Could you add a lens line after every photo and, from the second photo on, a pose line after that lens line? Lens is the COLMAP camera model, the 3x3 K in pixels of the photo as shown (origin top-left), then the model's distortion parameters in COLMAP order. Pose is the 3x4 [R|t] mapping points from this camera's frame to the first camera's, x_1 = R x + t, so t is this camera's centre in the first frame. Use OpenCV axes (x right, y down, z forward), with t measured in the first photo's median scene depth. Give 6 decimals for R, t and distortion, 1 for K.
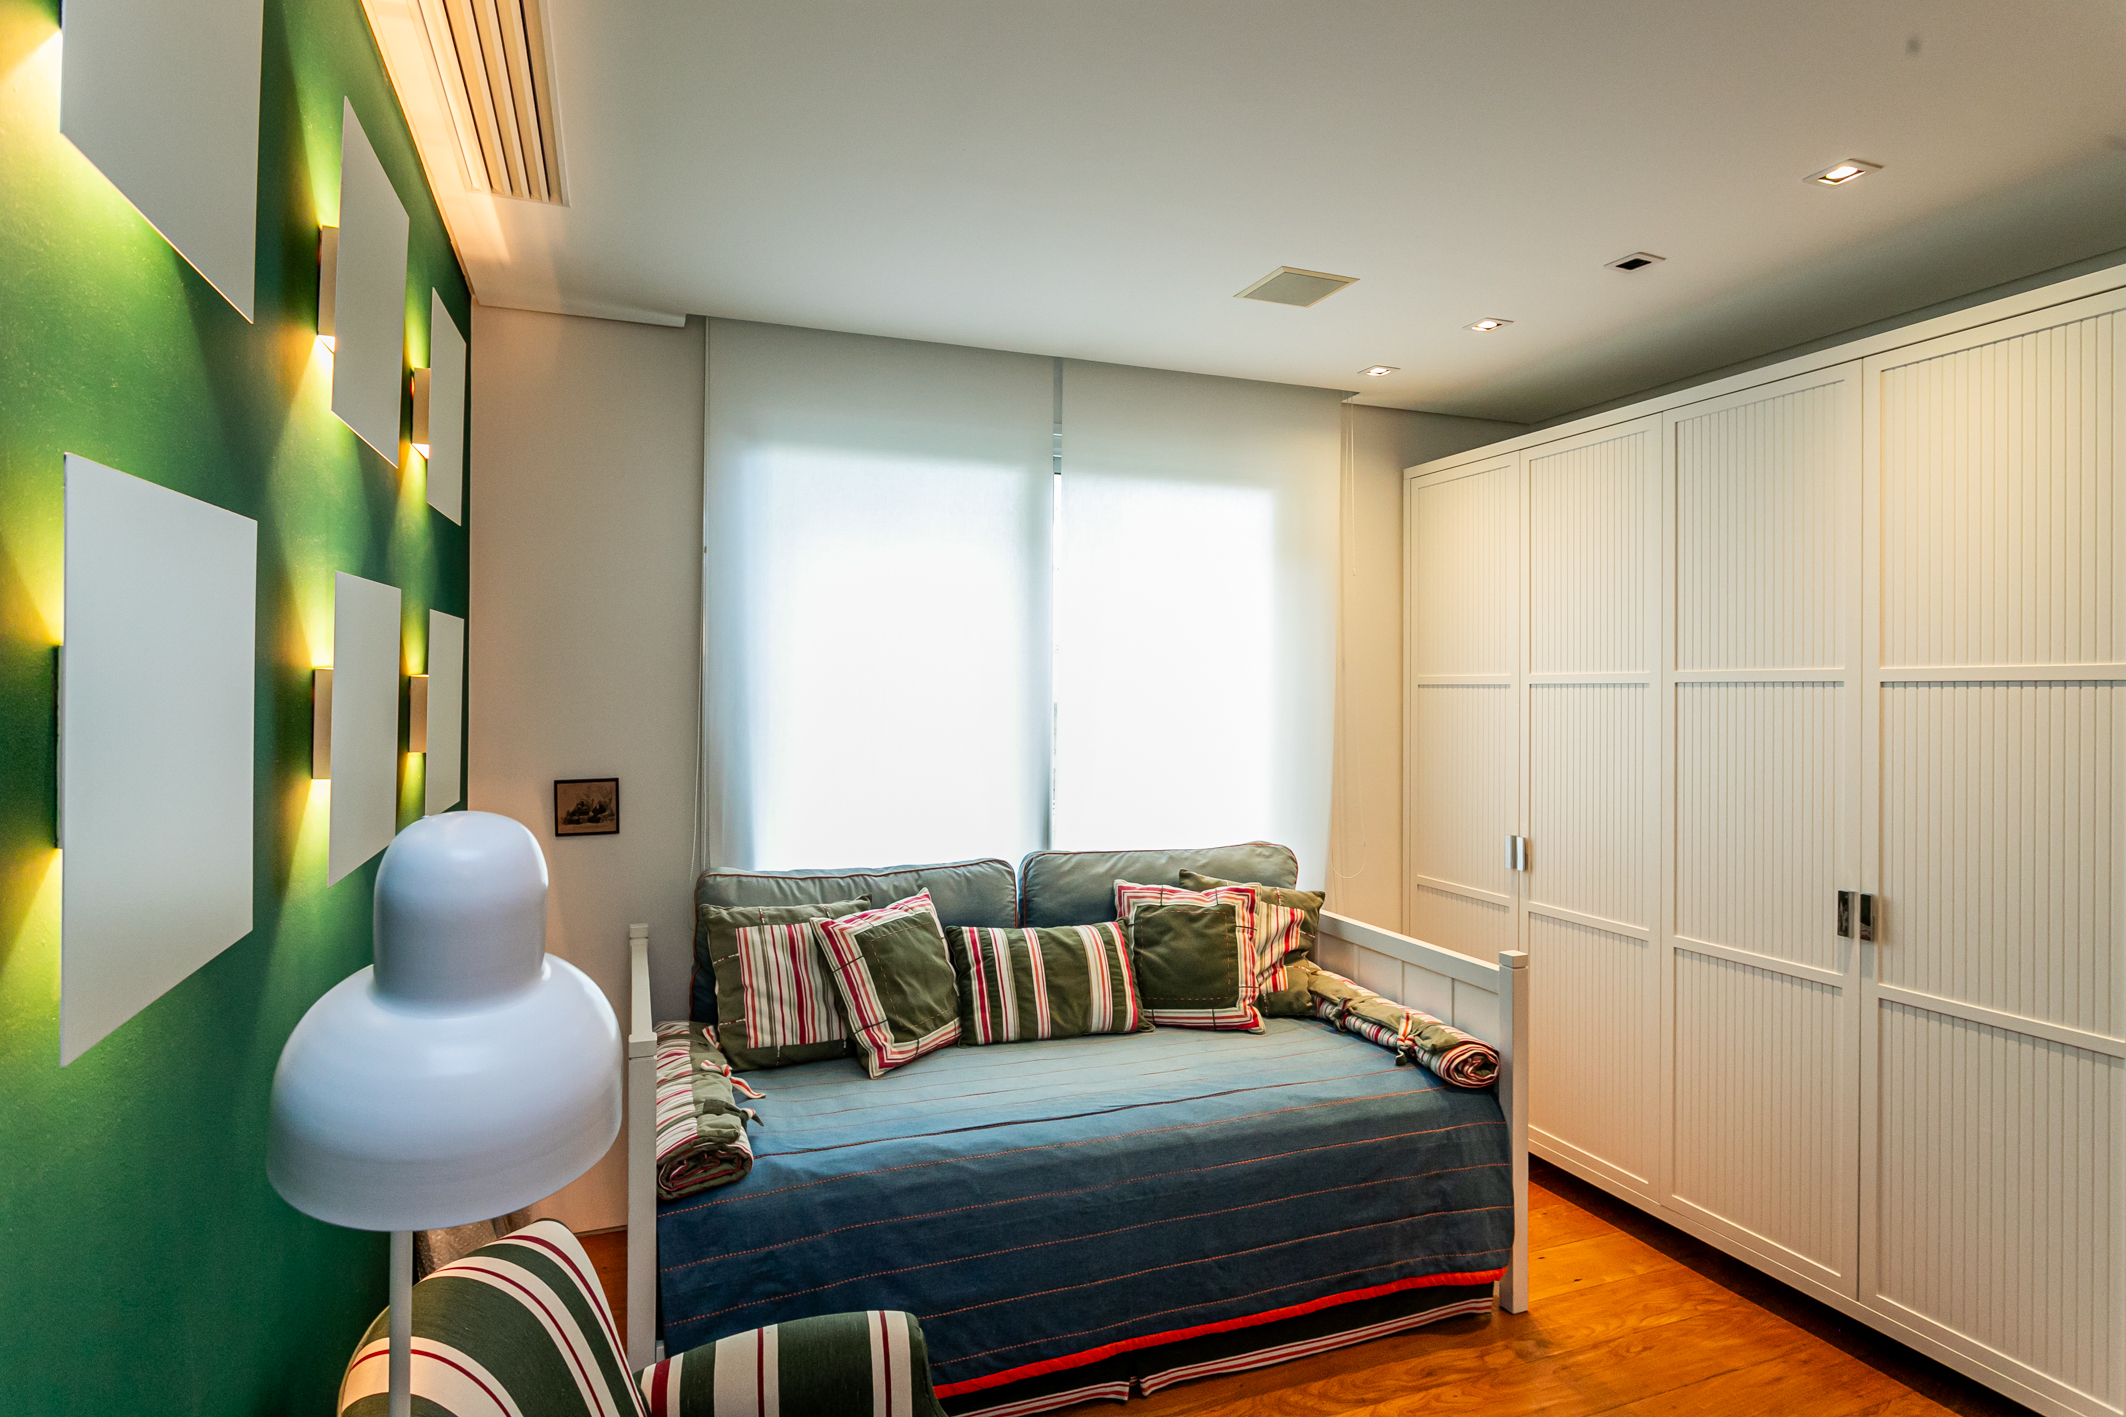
lens RADIAL K [[1150.8, 0, 1068.4], [0, 1150.8, 703.6], [0, 0, 1]] dist [0.000126, 0.000541]
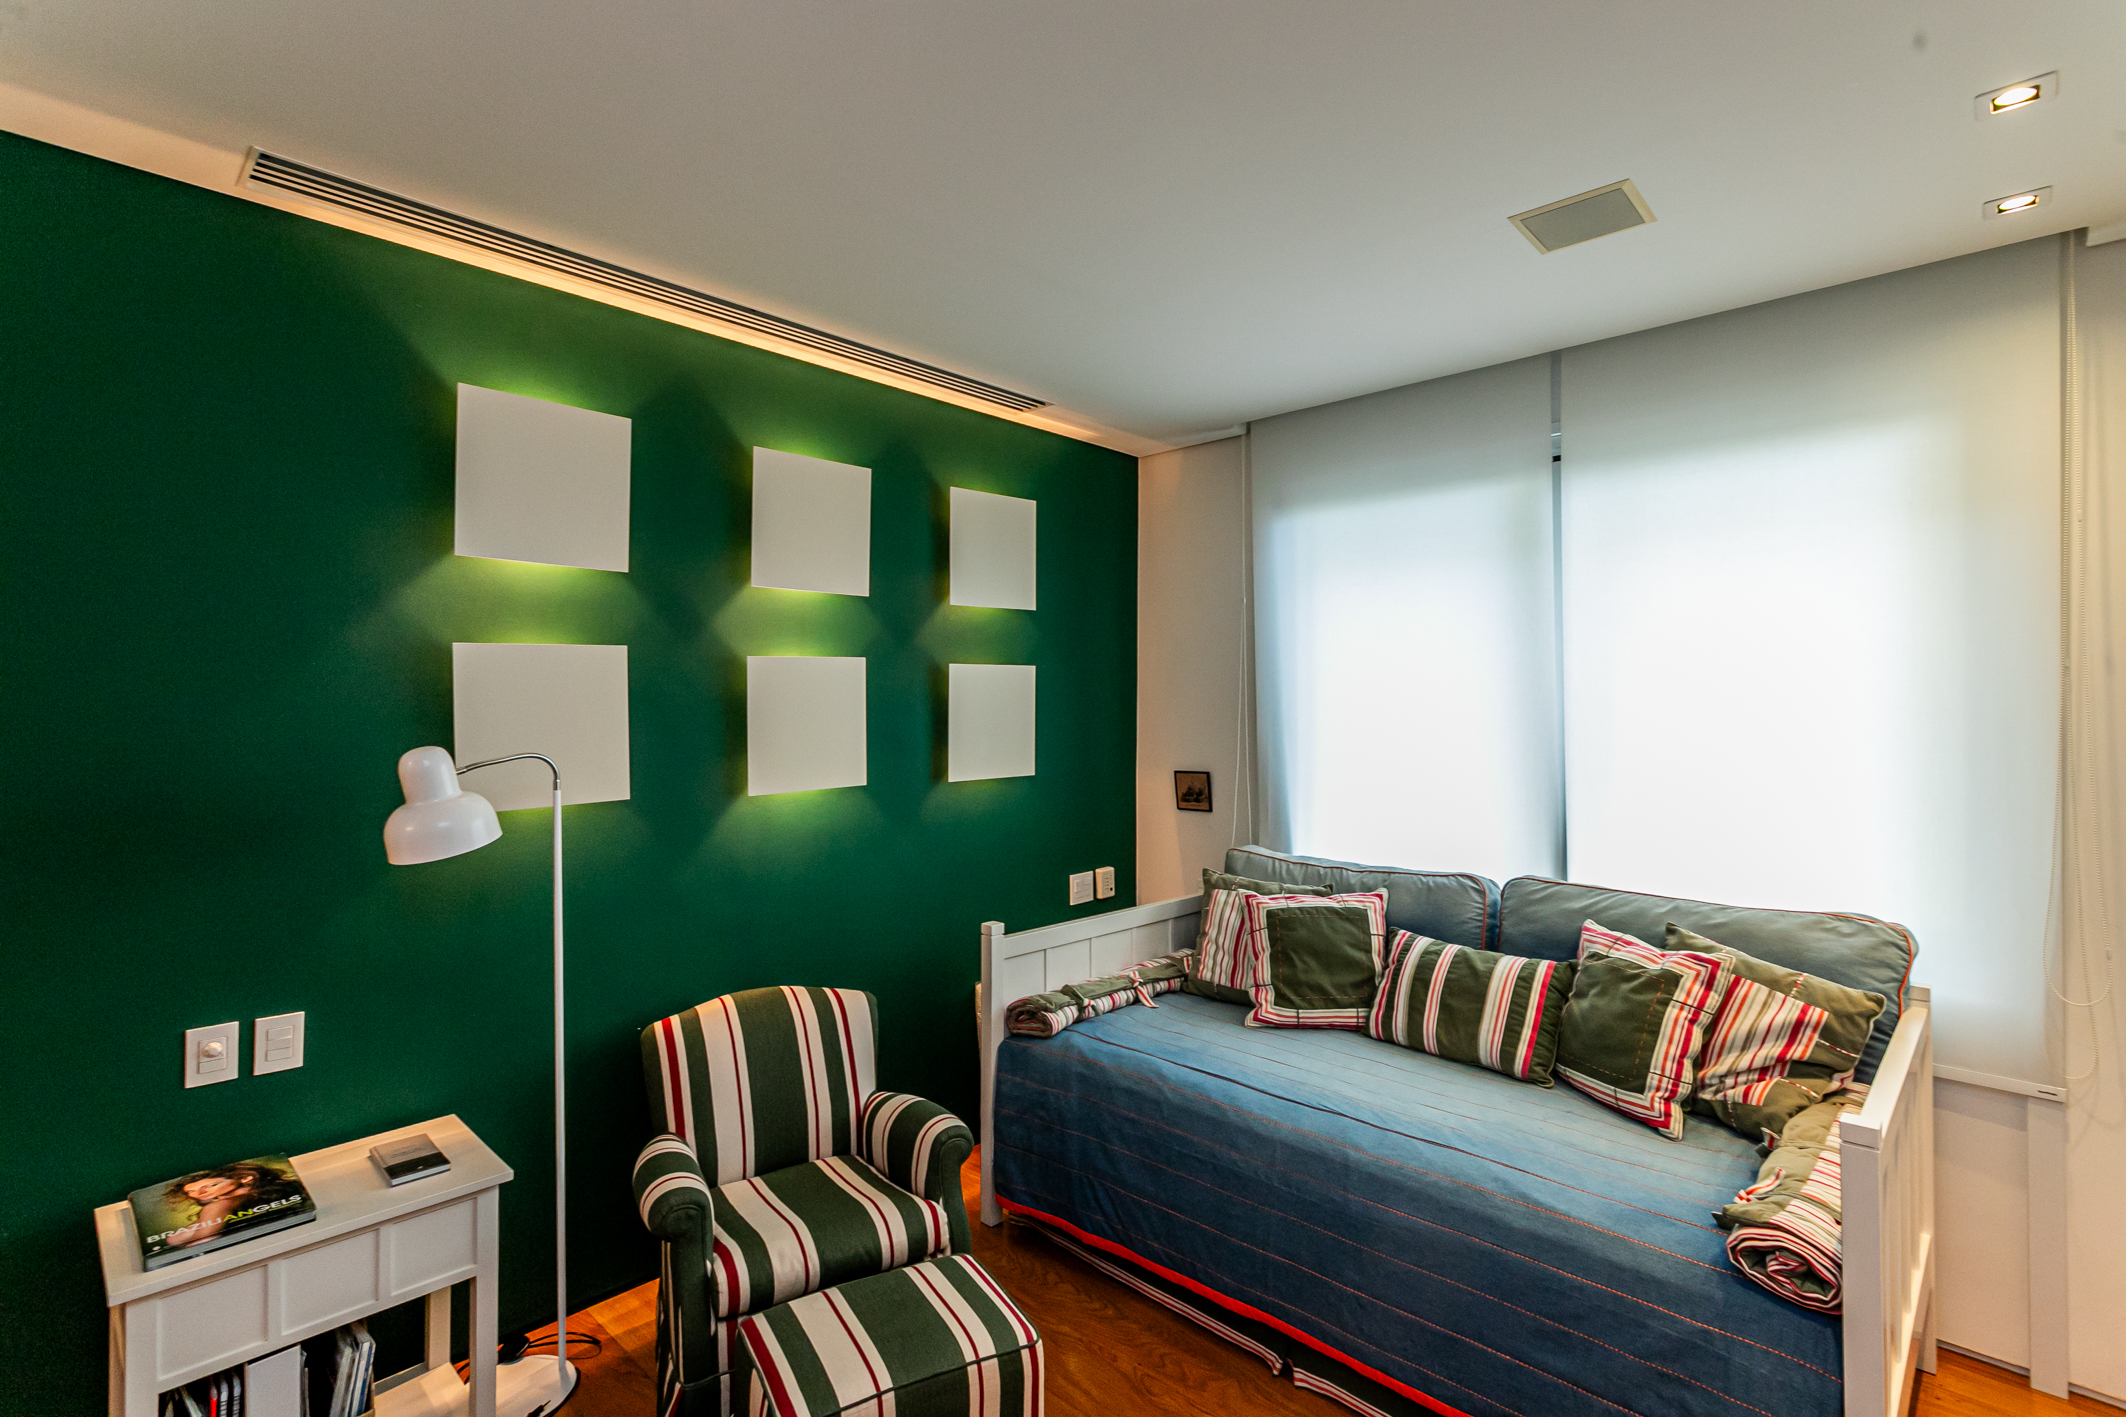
lens RADIAL K [[1022.3, 0, 1062.5], [0, 1022.3, 703.3], [0, 0, 1]] dist [0.010028, 0.000715]
pose [[0.410722, -0.007092, -0.911733, 0.708454], [-0.005597, 0.999931, -0.010300, -0.004094], [0.911743, 0.009333, 0.410654, 0.357399]]
